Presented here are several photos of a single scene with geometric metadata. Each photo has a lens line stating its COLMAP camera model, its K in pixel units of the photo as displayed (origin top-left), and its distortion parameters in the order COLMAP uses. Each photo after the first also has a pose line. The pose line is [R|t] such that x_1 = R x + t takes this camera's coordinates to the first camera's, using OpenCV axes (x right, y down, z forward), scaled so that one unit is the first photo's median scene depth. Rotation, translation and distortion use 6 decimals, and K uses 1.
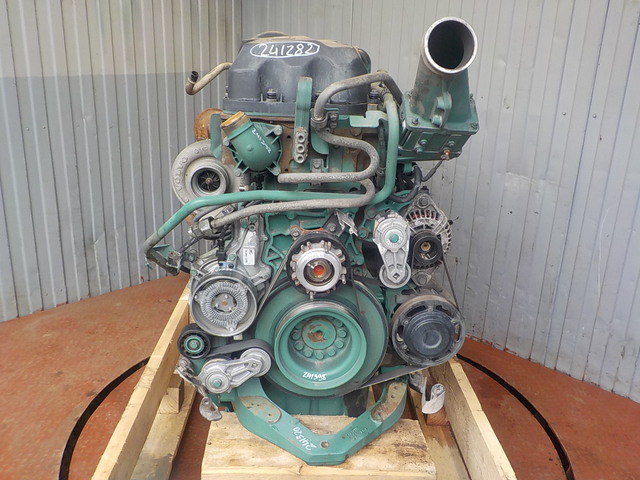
lens RADIAL K [[594.7, 0, 322.5], [0, 594.7, 242.1], [0, 0, 1]] dist [0.011278, 0.000000]
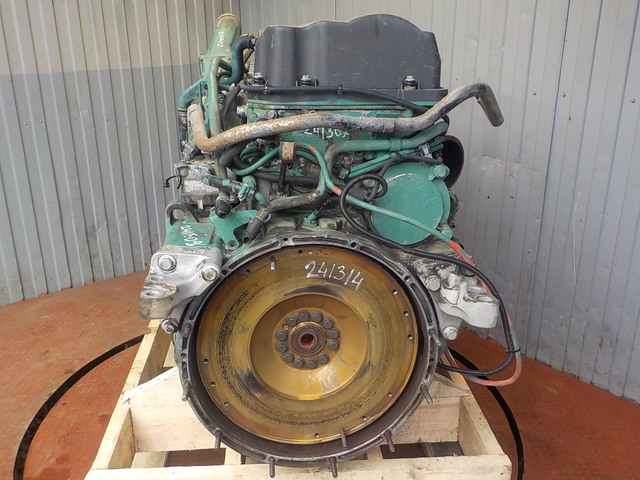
lens RADIAL K [[594.7, 0, 317.9], [0, 594.7, 241.8], [0, 0, 1]] dist [0.011278, 0.000000]
pose [[0.992800, -0.000814, -0.119781, 0.158328], [0.002709, 0.999874, 0.015663, 0.006733], [0.119753, -0.015875, 0.992677, 0.001278]]
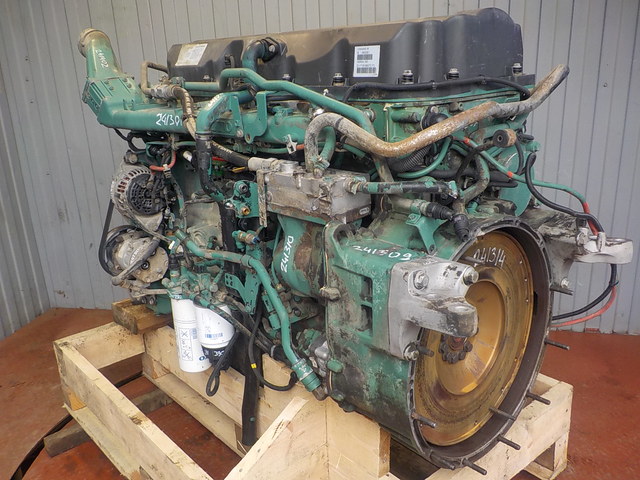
lens RADIAL K [[594.7, 0, 315.5], [0, 594.7, 244.6], [0, 0, 1]] dist [0.011278, 0.000000]
pose [[0.865590, -0.234207, 0.442607, -0.239864], [0.235924, 0.970374, 0.052091, -0.031388], [-0.441694, 0.059332, 0.895202, 0.099814]]
